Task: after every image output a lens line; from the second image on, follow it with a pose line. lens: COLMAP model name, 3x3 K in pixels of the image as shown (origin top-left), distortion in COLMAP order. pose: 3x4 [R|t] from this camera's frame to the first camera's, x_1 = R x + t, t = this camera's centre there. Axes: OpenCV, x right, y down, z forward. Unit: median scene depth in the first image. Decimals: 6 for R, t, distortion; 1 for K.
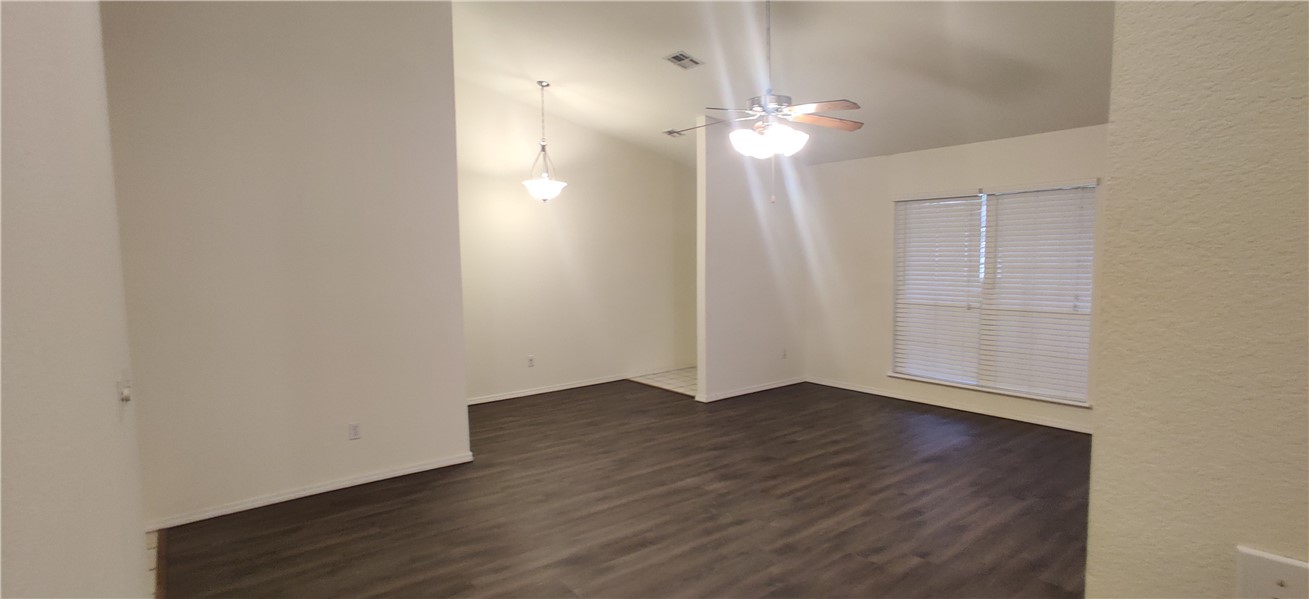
lens RADIAL K [[675.4, 0, 649.6], [0, 675.4, 264.4], [0, 0, 1]] dist [0.000420, 0.000096]
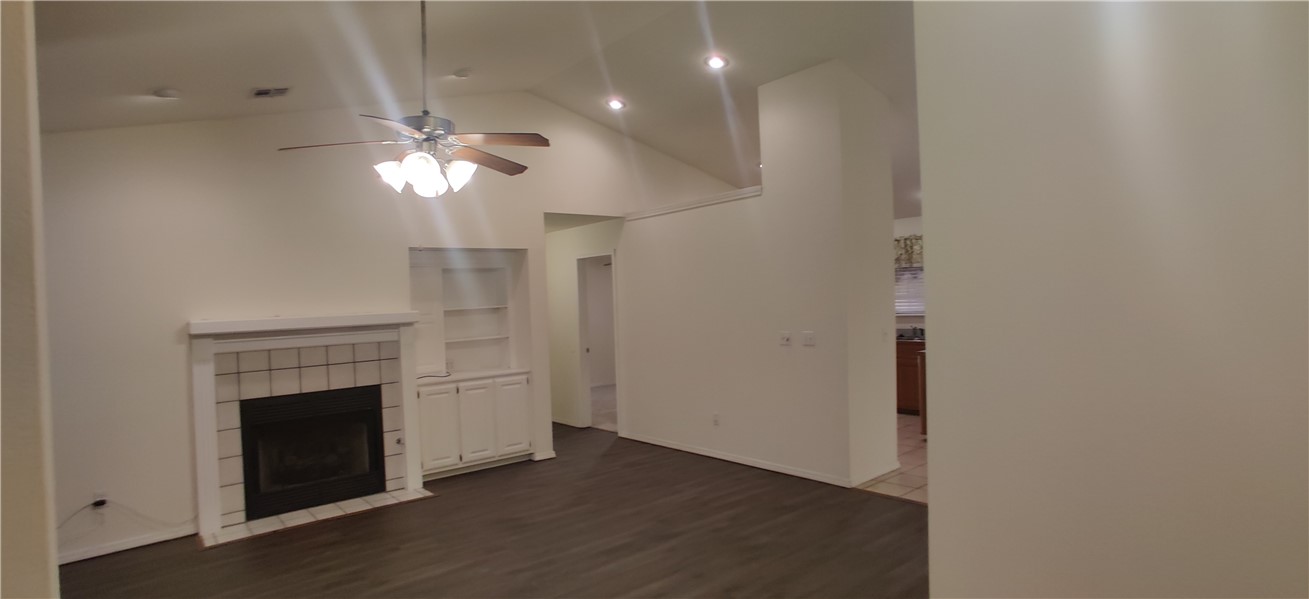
lens RADIAL K [[674.8, 0, 654.5], [0, 674.8, 299.5], [0, 0, 1]] dist [-0.002426, 0.000017]
pose [[-0.997152, 0.062094, -0.042801, -0.052325], [0.060374, 0.997359, 0.040364, -0.052994], [0.045194, 0.037665, -0.998268, 1.756312]]
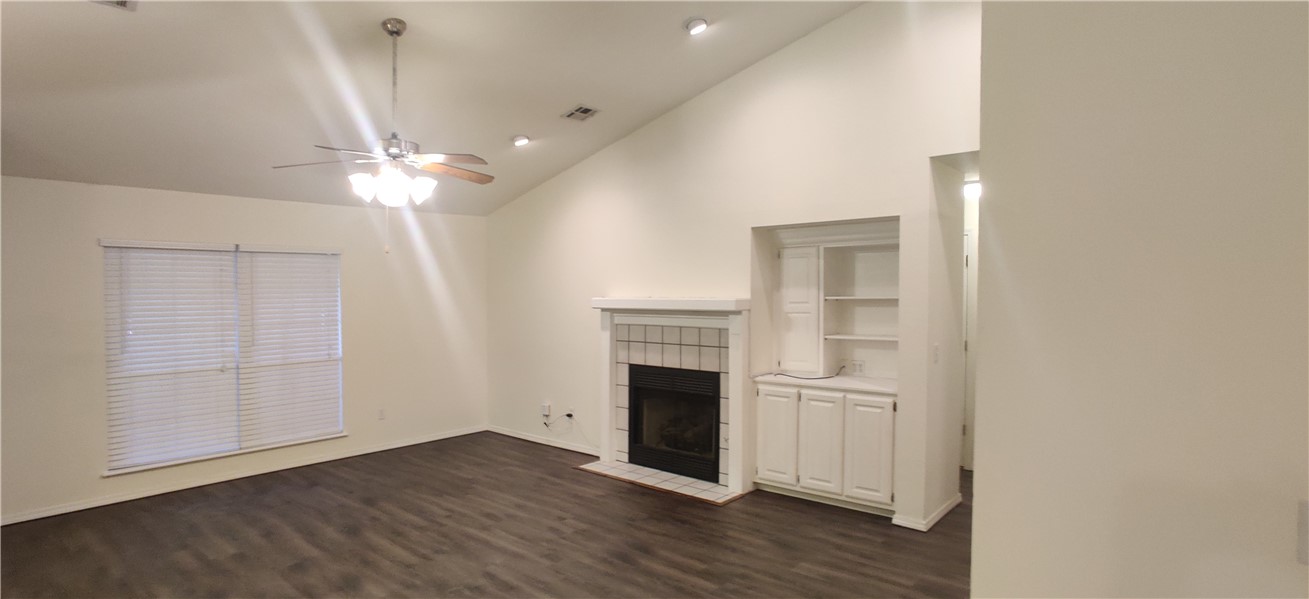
lens RADIAL K [[674.8, 0, 654.5], [0, 674.8, 299.5], [0, 0, 1]] dist [-0.002426, 0.000017]
pose [[-0.190480, 0.010386, 0.981636, -0.769053], [0.041401, 0.999139, -0.002538, -0.007517], [-0.980818, 0.040157, -0.190746, 0.813395]]
